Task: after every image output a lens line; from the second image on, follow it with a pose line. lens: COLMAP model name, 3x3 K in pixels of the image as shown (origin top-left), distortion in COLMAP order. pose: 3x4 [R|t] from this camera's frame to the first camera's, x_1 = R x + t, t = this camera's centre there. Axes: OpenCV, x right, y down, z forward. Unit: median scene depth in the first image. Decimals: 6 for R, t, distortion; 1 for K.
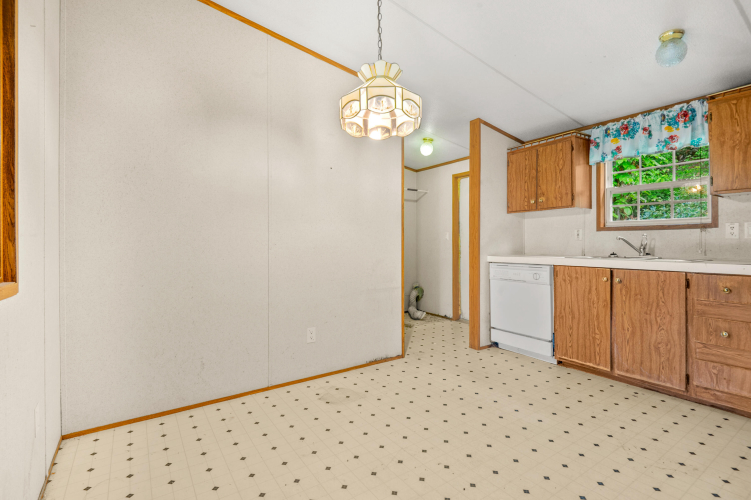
lens RADIAL K [[349.2, 0, 372.5], [0, 349.2, 246.0], [0, 0, 1]] dist [0.020074, -0.019352]
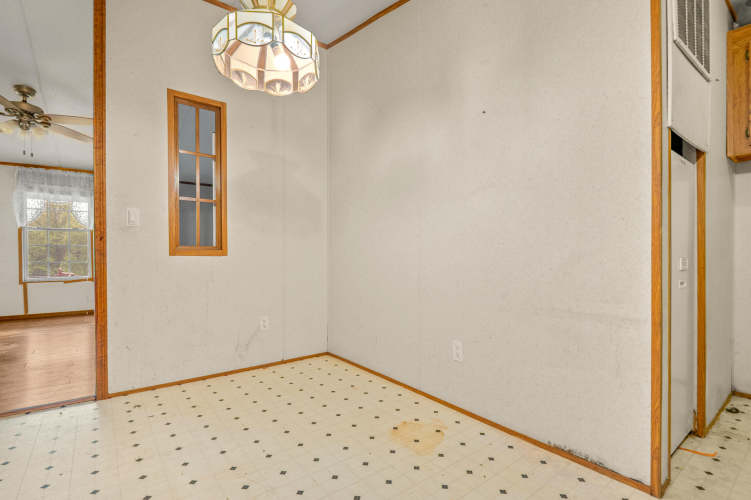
lens RADIAL K [[351.0, 0, 374.0], [0, 351.0, 257.2], [0, 0, 1]] dist [0.001852, -0.012679]
pose [[0.073908, 0.011252, -0.997202, 0.555379], [-0.013971, 0.999850, 0.010246, 0.050099], [0.997167, 0.013175, 0.074054, 0.767914]]
